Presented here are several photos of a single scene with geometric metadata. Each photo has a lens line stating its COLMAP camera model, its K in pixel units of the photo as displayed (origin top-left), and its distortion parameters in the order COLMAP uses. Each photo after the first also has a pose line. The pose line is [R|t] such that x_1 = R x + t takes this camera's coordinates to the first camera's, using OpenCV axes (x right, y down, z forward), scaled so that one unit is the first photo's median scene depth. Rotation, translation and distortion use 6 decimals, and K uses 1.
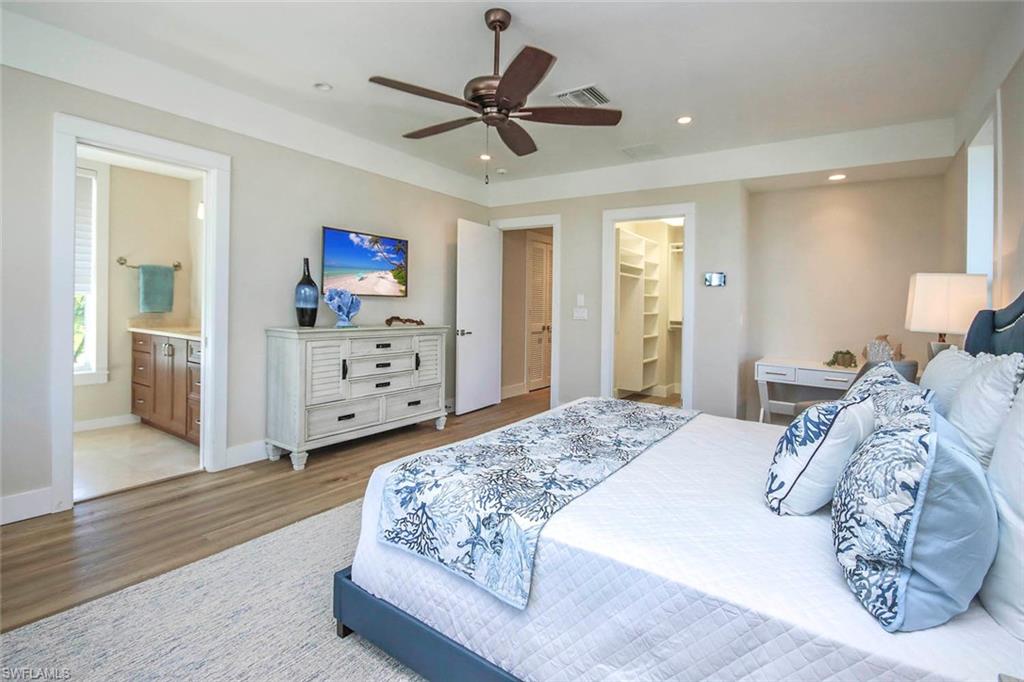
lens RADIAL K [[476.4, 0, 511.6], [0, 476.4, 309.7], [0, 0, 1]] dist [-0.000882, -0.000293]
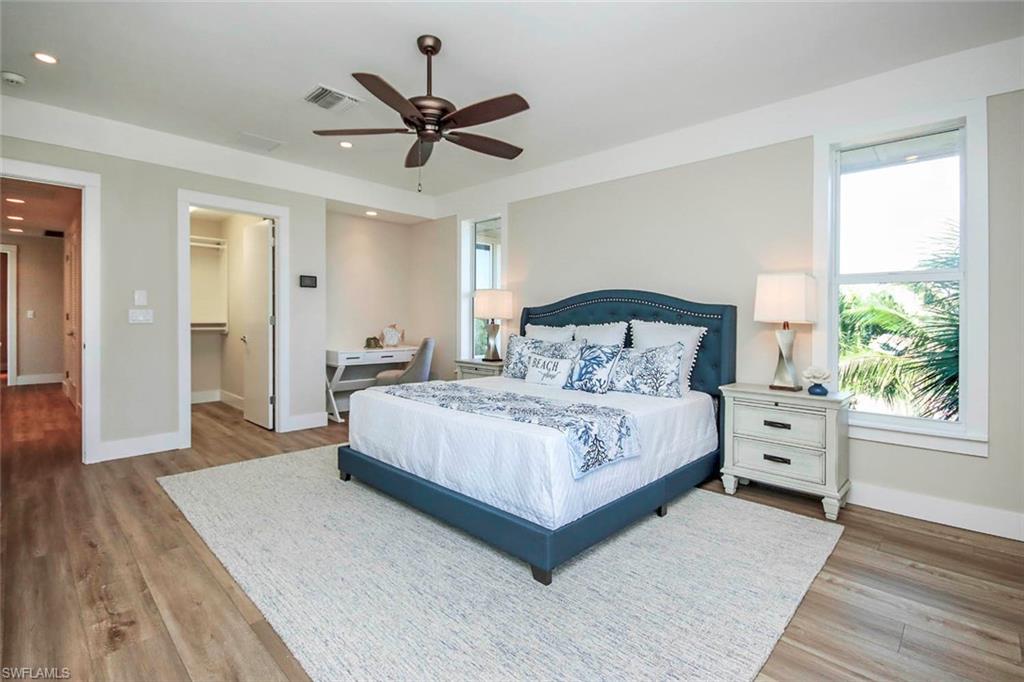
lens RADIAL K [[476.4, 0, 511.6], [0, 476.4, 309.7], [0, 0, 1]] dist [-0.000882, -0.000293]
pose [[0.157861, -0.011619, 0.987393, -1.672124], [0.006615, 0.999921, 0.010709, -0.018986], [-0.987439, 0.004841, 0.157926, 0.972645]]
